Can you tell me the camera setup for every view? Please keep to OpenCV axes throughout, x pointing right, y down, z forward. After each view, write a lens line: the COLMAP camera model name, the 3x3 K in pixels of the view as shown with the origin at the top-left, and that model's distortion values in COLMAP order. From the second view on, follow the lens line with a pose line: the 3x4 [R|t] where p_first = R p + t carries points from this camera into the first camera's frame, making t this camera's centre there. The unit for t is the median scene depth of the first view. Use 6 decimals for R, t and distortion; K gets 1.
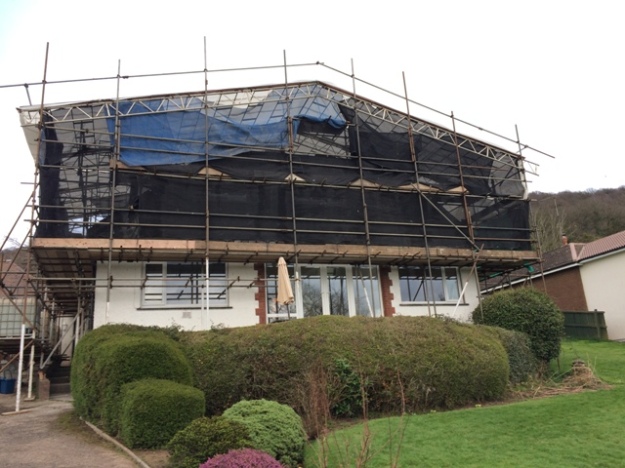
lens RADIAL K [[541.2, 0, 316.6], [0, 541.2, 231.8], [0, 0, 1]] dist [0.068520, -0.101842]
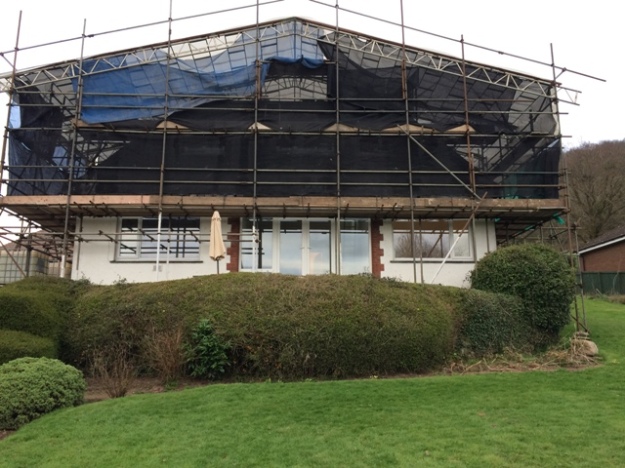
lens RADIAL K [[541.2, 0, 312.6], [0, 541.2, 234.8], [0, 0, 1]] dist [0.068520, -0.101842]
pose [[0.953722, 0.000580, -0.300690, 0.331552], [0.027381, 0.995676, 0.088769, 0.006659], [0.299441, -0.092894, 0.949582, 0.114258]]
